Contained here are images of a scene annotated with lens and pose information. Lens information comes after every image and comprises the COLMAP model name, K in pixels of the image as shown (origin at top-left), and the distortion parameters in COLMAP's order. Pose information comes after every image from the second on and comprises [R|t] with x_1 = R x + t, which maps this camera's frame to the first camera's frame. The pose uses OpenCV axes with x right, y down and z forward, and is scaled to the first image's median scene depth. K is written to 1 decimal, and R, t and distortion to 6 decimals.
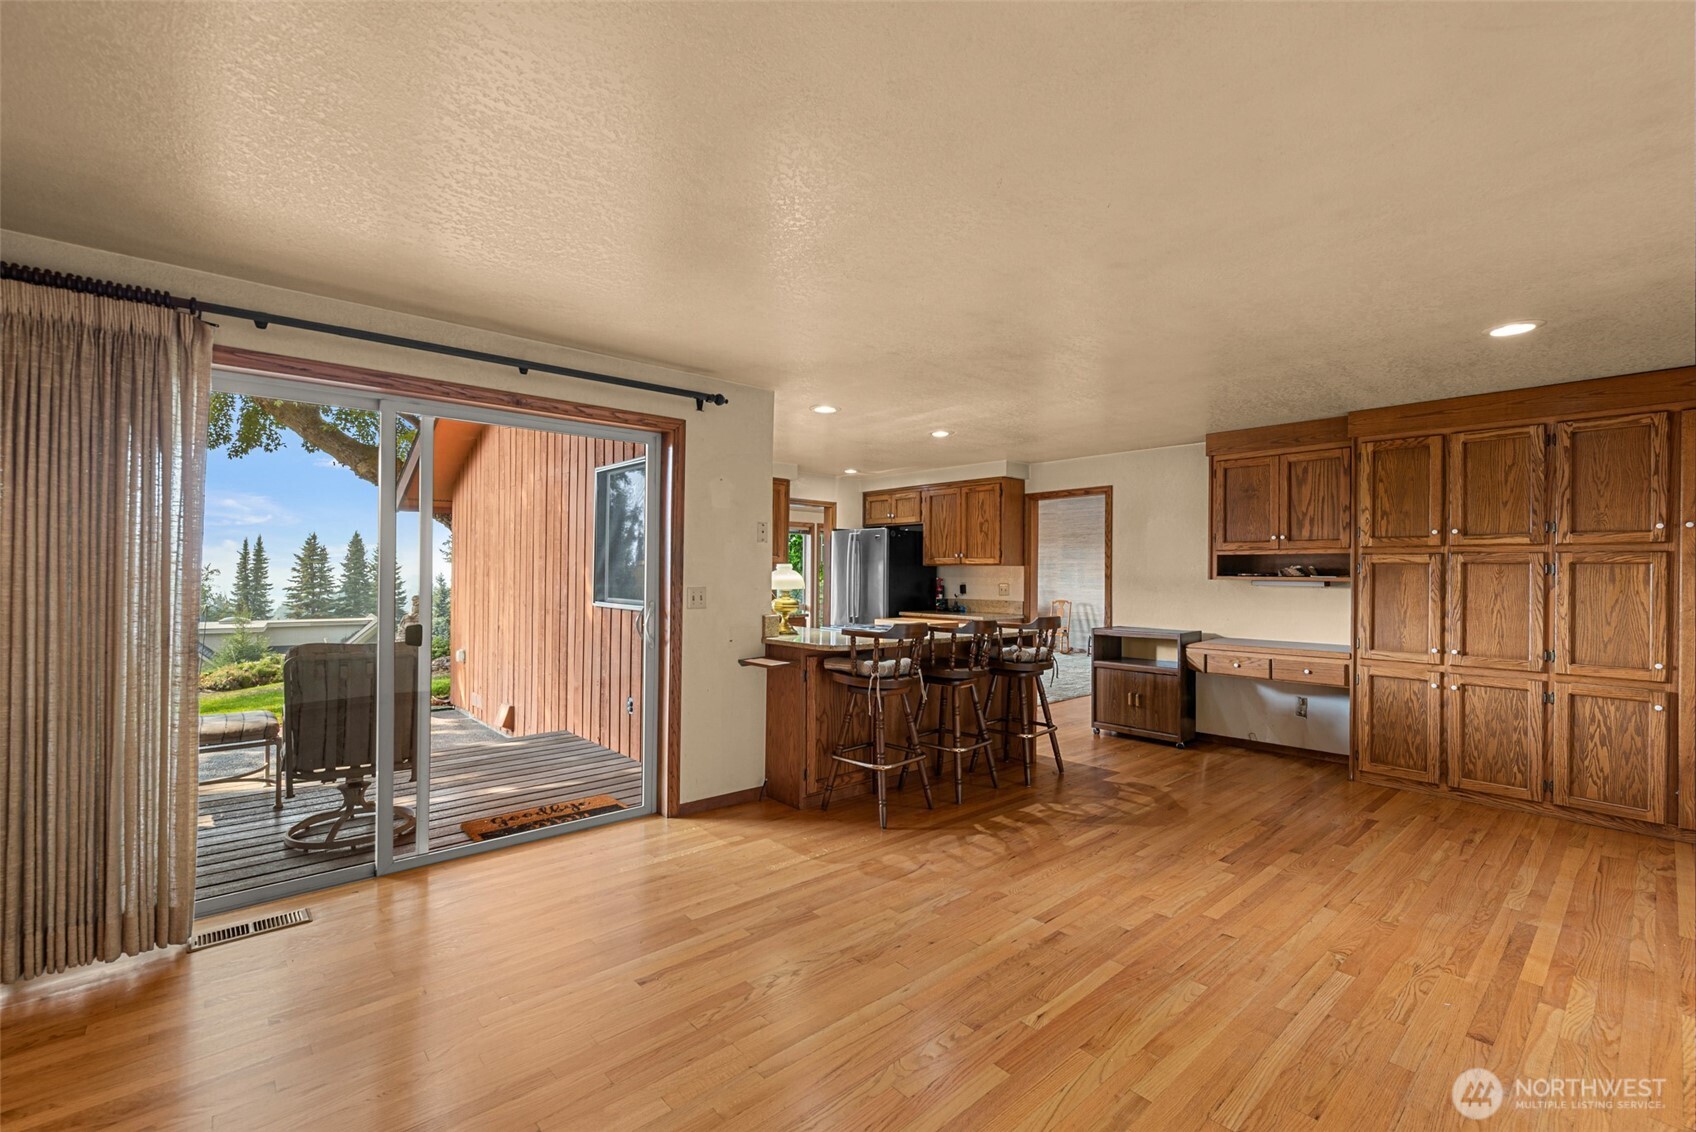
lens RADIAL K [[739.0, 0, 846.5], [0, 739.0, 576.0], [0, 0, 1]] dist [0.001399, 0.000614]
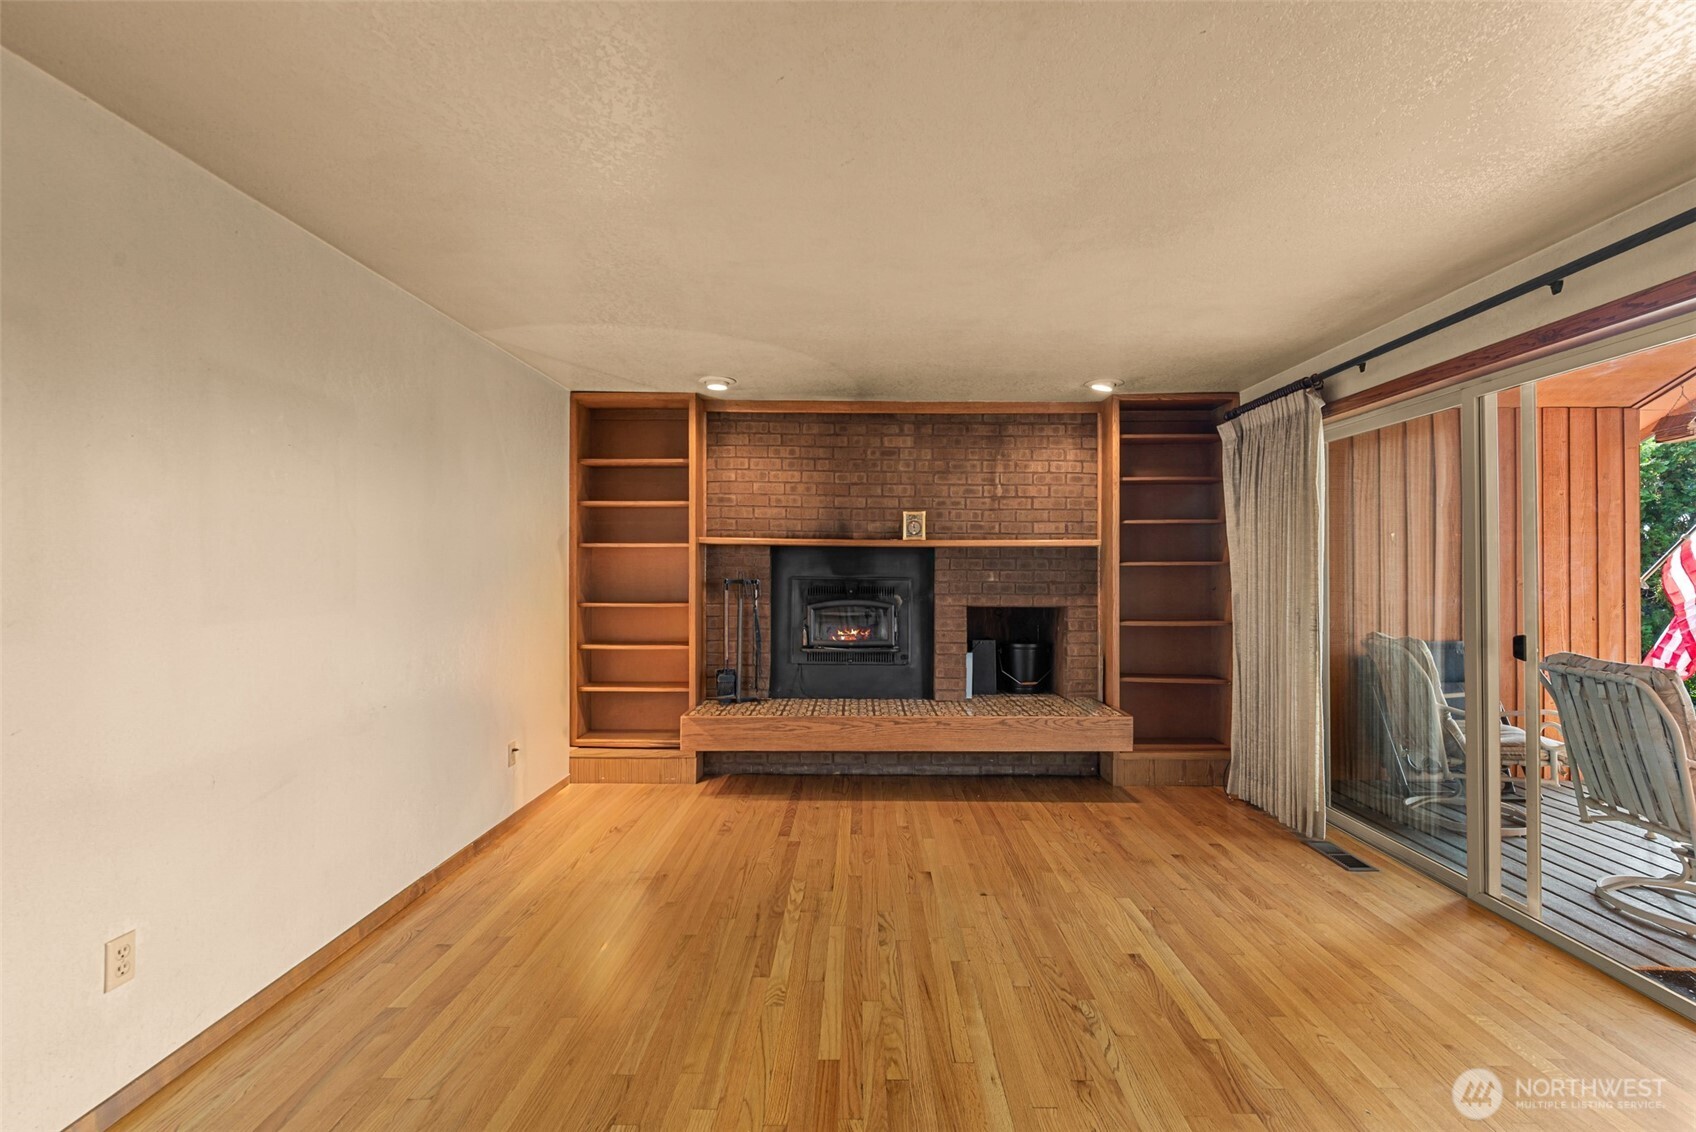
lens RADIAL K [[739.0, 0, 851.8], [0, 739.0, 569.1], [0, 0, 1]] dist [0.001399, 0.000614]
pose [[-0.686377, -0.001881, -0.727243, 0.460234], [-0.003077, 0.999995, 0.000317, -0.004074], [0.727239, 0.002455, -0.686380, 0.846596]]
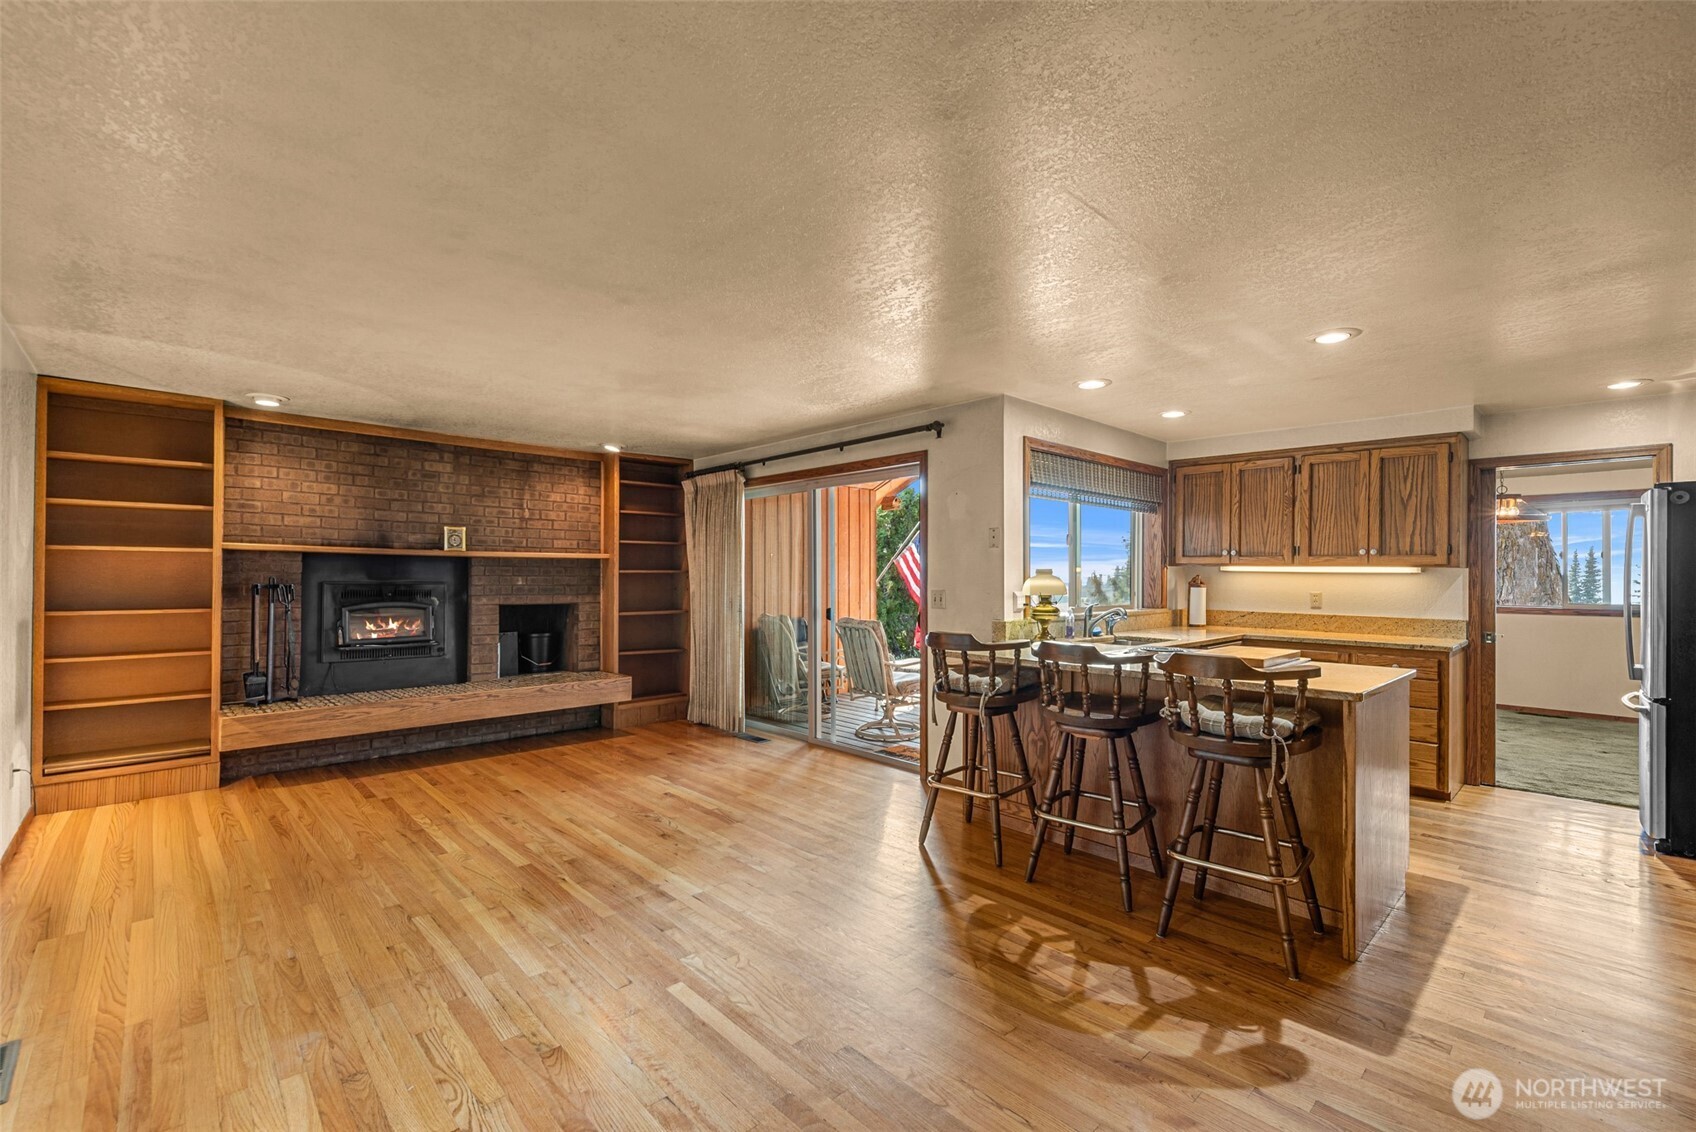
lens RADIAL K [[739.0, 0, 877.5], [0, 739.0, 585.7], [0, 0, 1]] dist [0.001399, 0.000614]
pose [[0.041108, 0.013125, -0.999068, 0.964427], [-0.006512, 0.999896, 0.012868, -0.006548], [0.999133, 0.005977, 0.041189, 0.861345]]
